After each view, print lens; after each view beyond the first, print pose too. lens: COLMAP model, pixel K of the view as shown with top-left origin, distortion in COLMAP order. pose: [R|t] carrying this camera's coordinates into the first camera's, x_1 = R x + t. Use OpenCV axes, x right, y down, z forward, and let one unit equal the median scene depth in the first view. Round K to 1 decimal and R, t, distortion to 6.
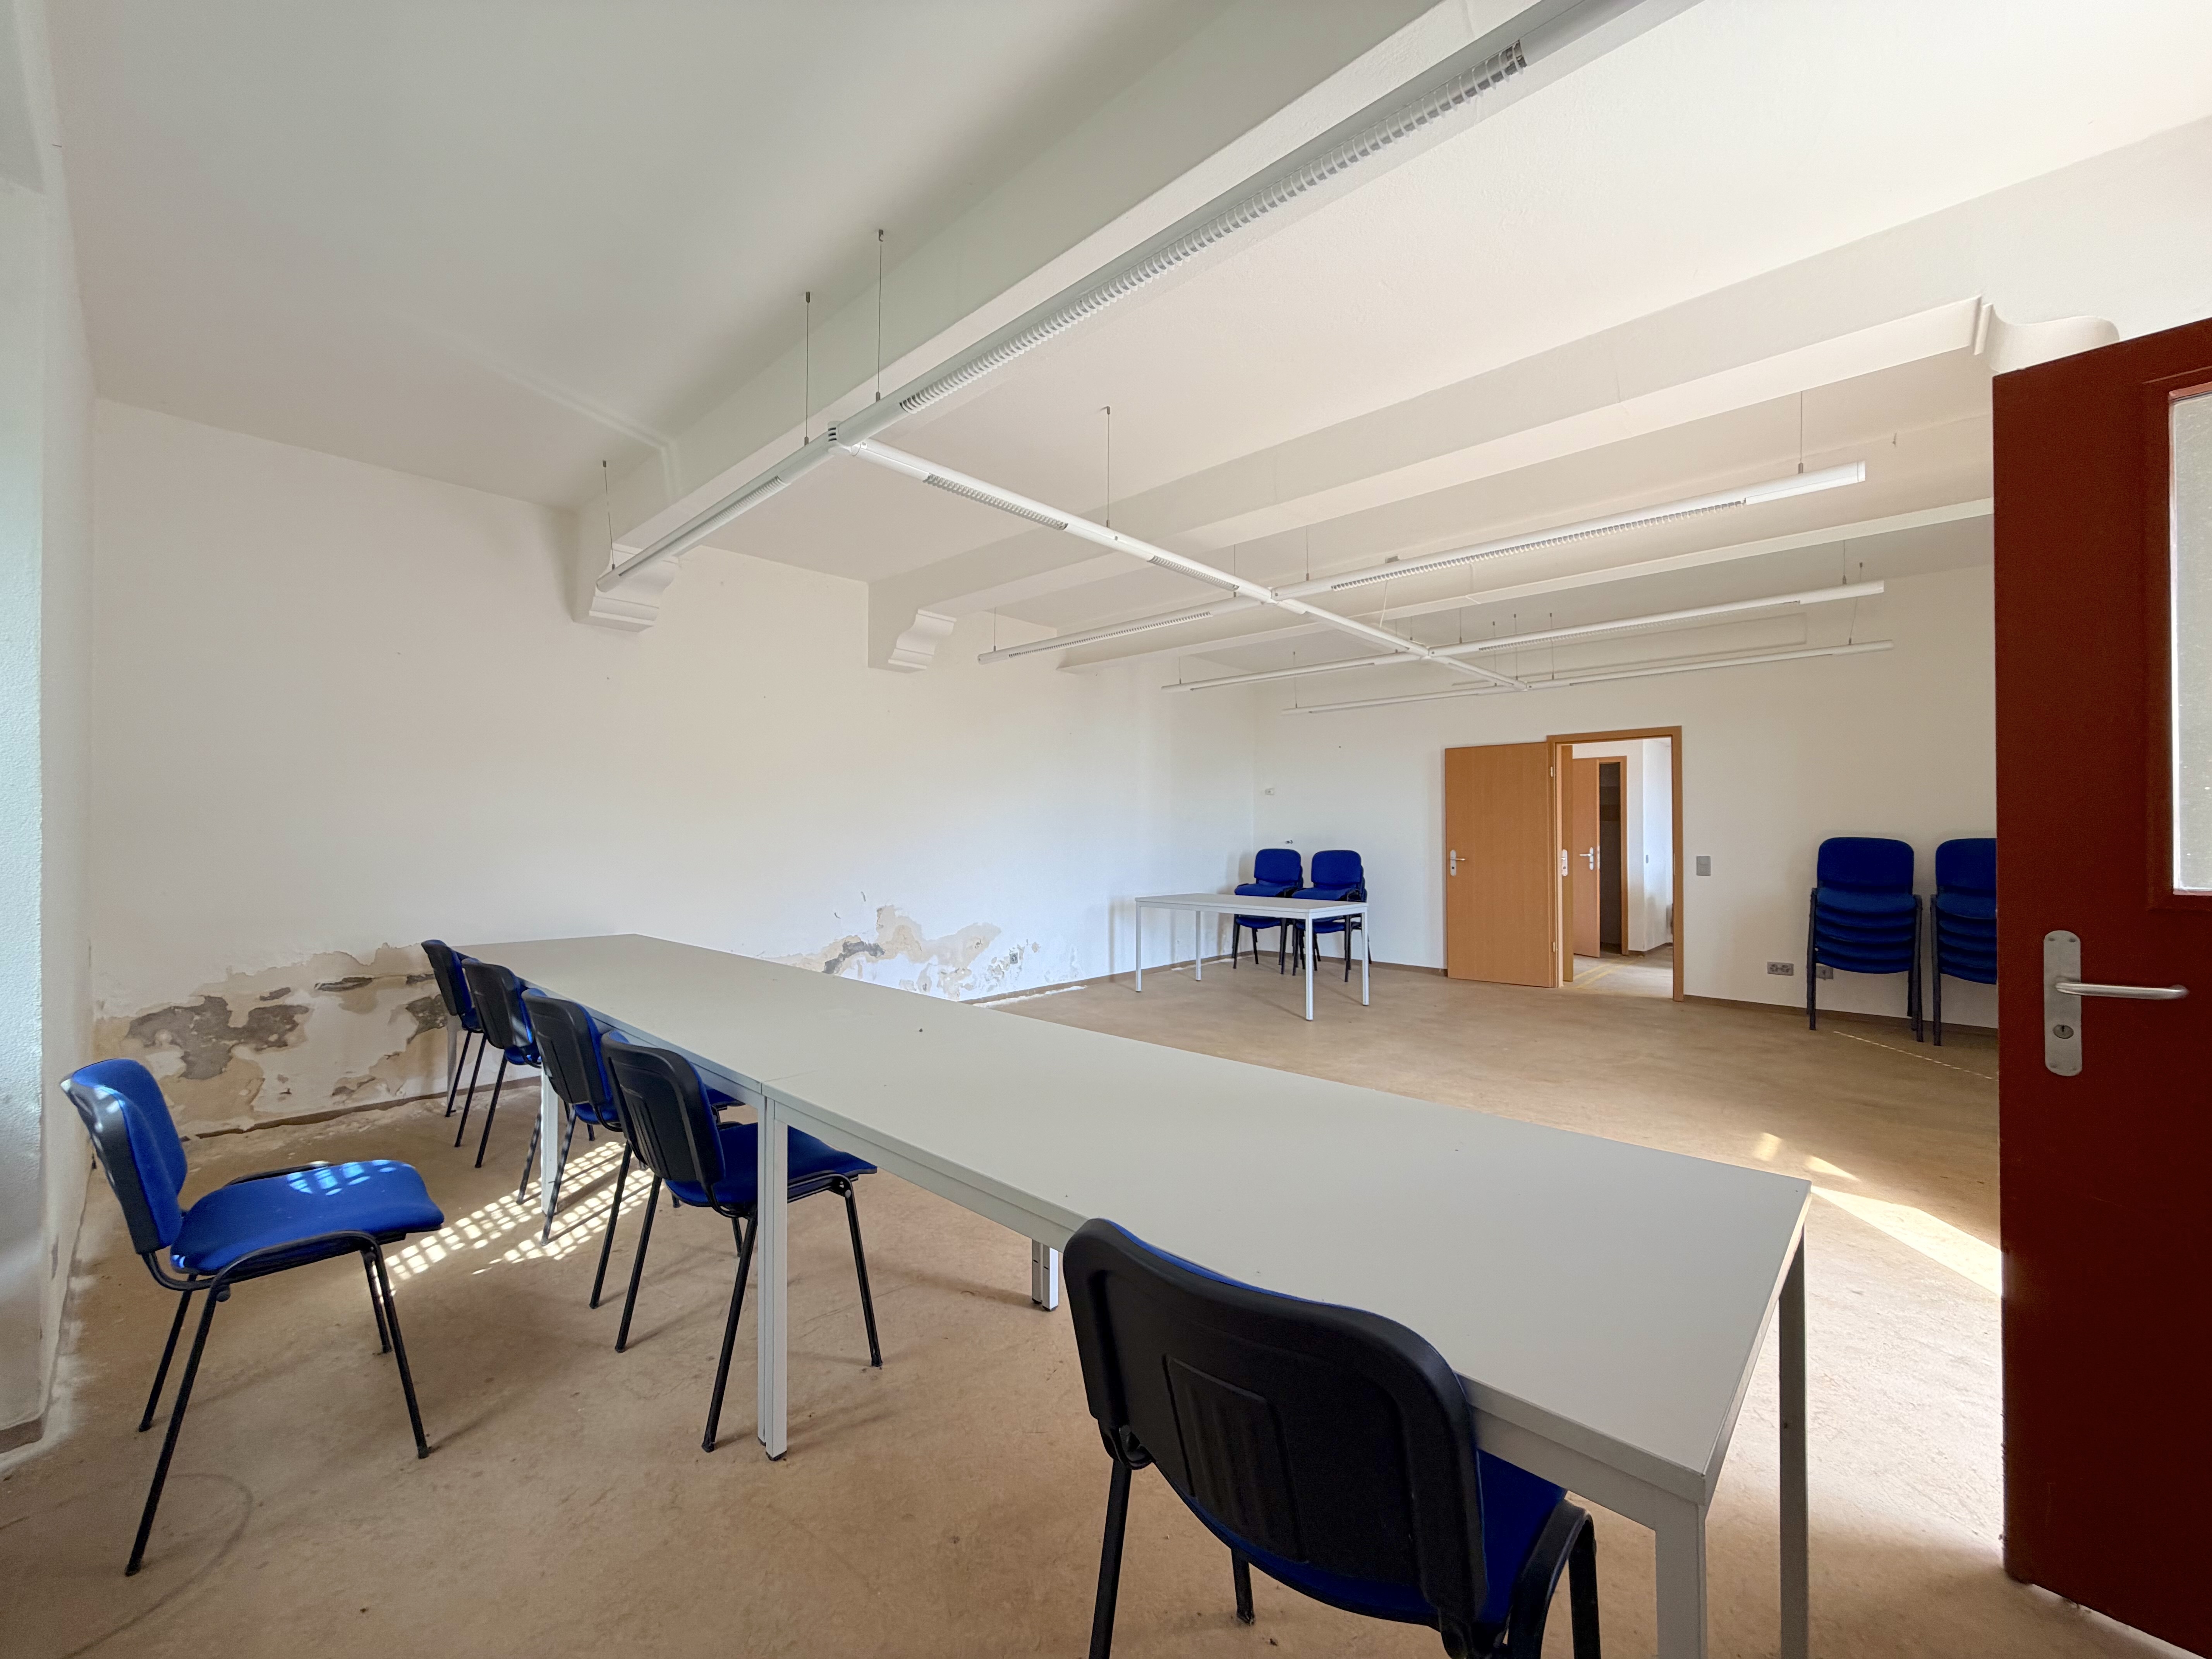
lens RADIAL K [[879.3, 0, 1106.0], [0, 879.3, 829.5], [0, 0, 1]] dist [-0.000438, -0.000013]
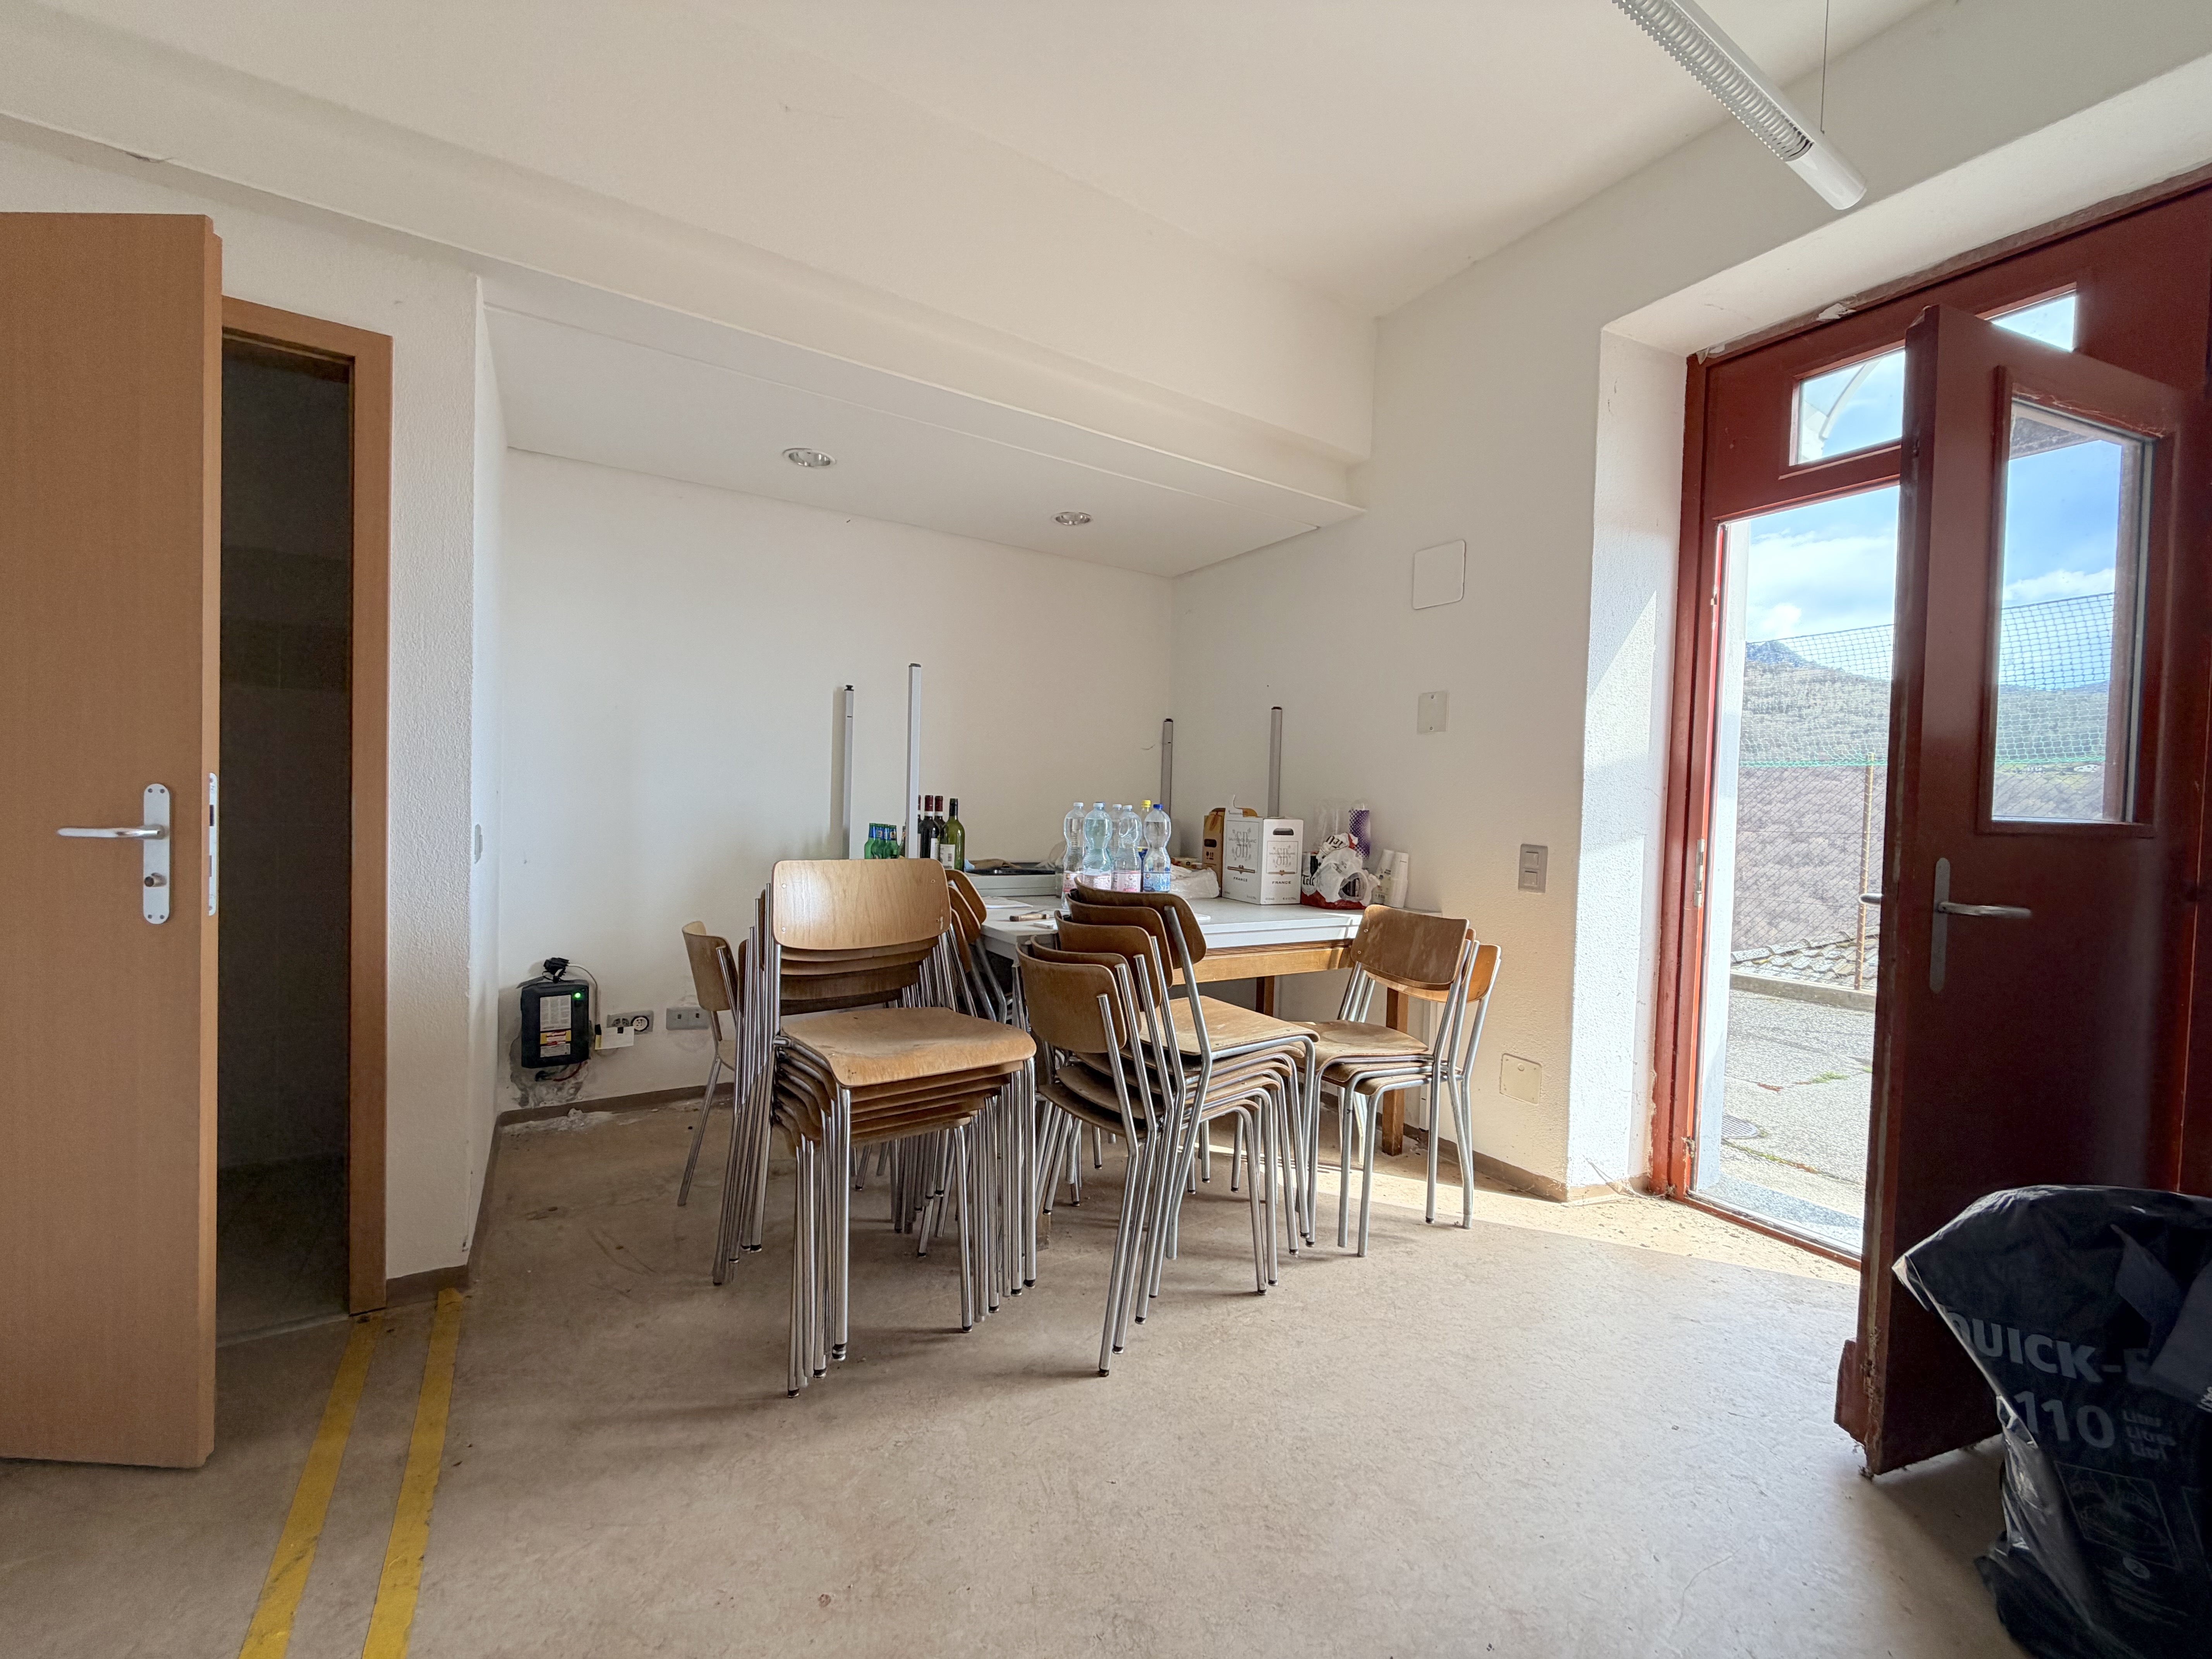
lens RADIAL K [[879.3, 0, 1106.0], [0, 879.3, 829.5], [0, 0, 1]] dist [-0.000438, -0.000013]
pose [[0.270748, -0.015235, 0.962530, 0.440284], [-0.032894, 0.999144, 0.025067, 0.019120], [-0.962088, -0.038448, 0.270015, 0.783087]]
